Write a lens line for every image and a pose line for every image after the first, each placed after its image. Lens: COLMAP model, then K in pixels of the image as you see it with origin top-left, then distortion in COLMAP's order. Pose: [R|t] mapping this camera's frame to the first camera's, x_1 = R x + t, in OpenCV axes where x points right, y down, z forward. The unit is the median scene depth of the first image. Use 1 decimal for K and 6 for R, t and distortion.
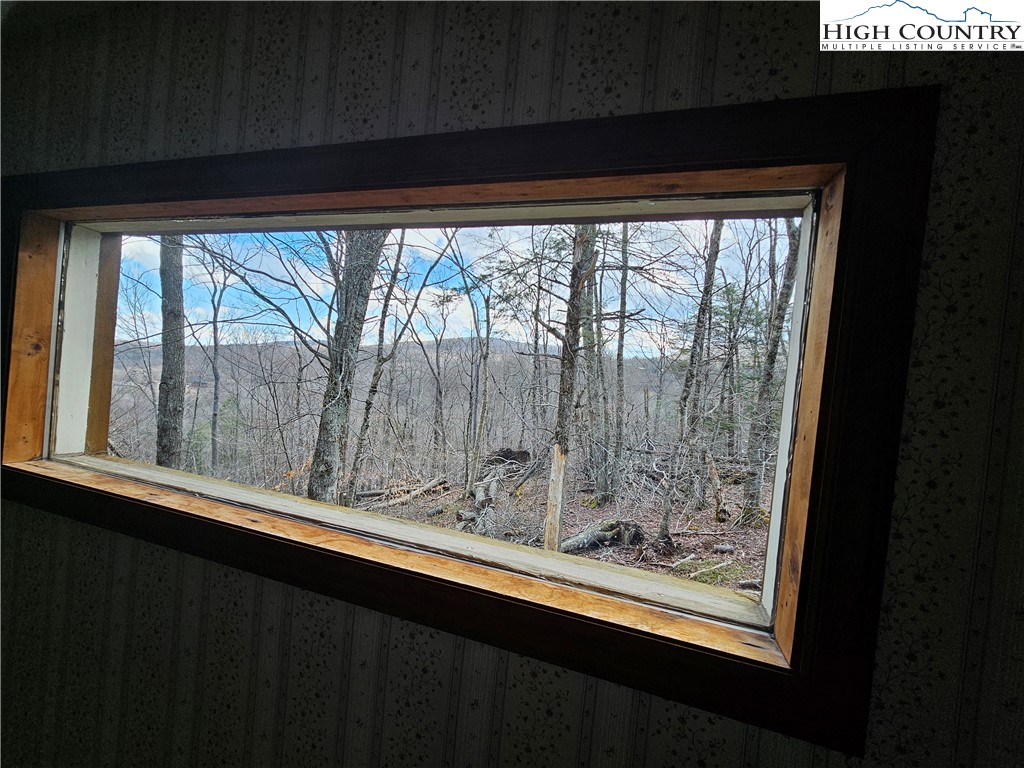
lens RADIAL K [[421.1, 0, 516.4], [0, 421.1, 385.8], [0, 0, 1]] dist [-0.003147, 0.000489]
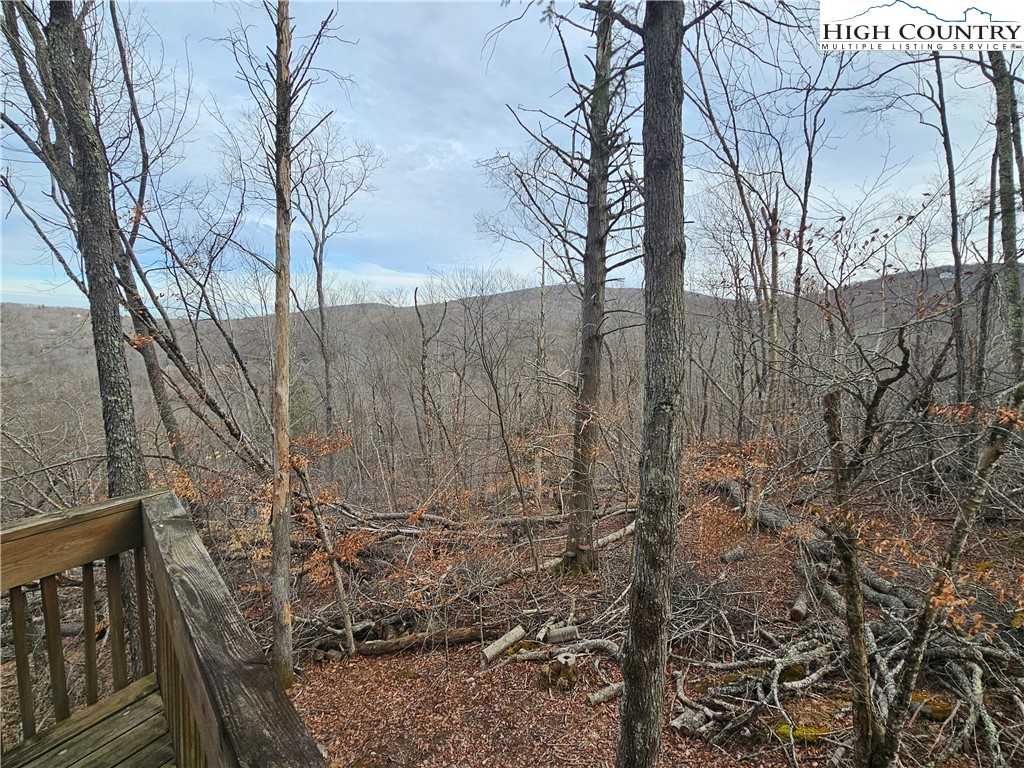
lens RADIAL K [[543.9, 0, 516.0], [0, 543.9, 386.9], [0, 0, 1]] dist [0.000071, -0.000982]
pose [[0.984218, -0.042014, -0.171902, -0.566734], [0.054027, 0.996369, 0.065806, -0.047217], [0.168513, -0.074055, 0.982914, 0.228051]]
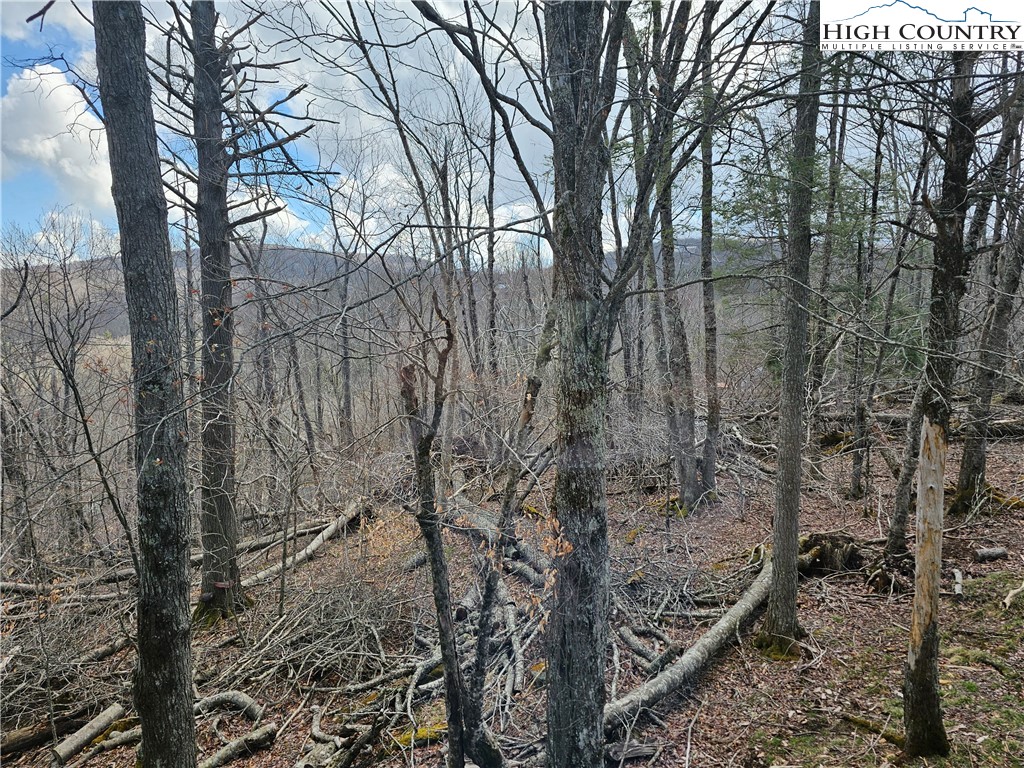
lens RADIAL K [[687.8, 0, 512.2], [0, 687.8, 391.6], [0, 0, 1]] dist [0.059882, -0.045939]
pose [[0.961754, -0.096774, 0.256250, -0.435068], [0.070148, 0.991330, 0.111100, -0.032021], [-0.264780, -0.088876, 0.960204, 0.158402]]
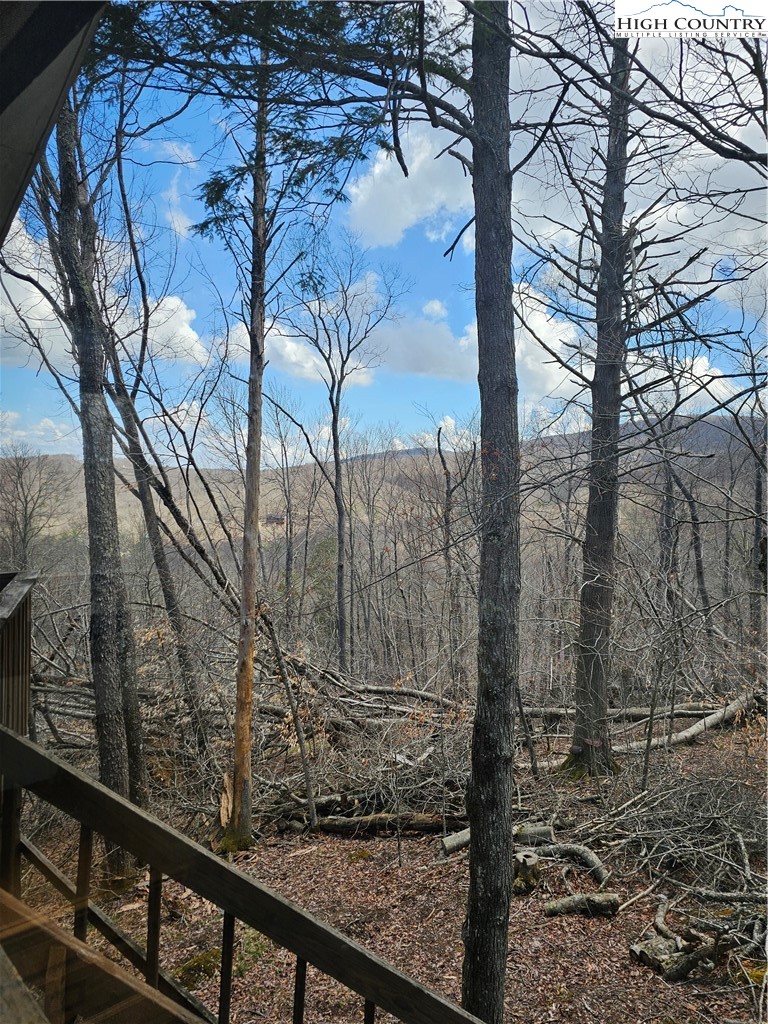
lens RADIAL K [[687.8, 0, 378.9], [0, 687.8, 513.7], [0, 0, 1]] dist [0.059882, -0.045939]
pose [[0.879946, -0.042466, -0.473173, -0.371818], [0.045005, 0.998969, -0.005961, -0.020472], [0.472938, -0.016050, 0.880950, 0.151009]]
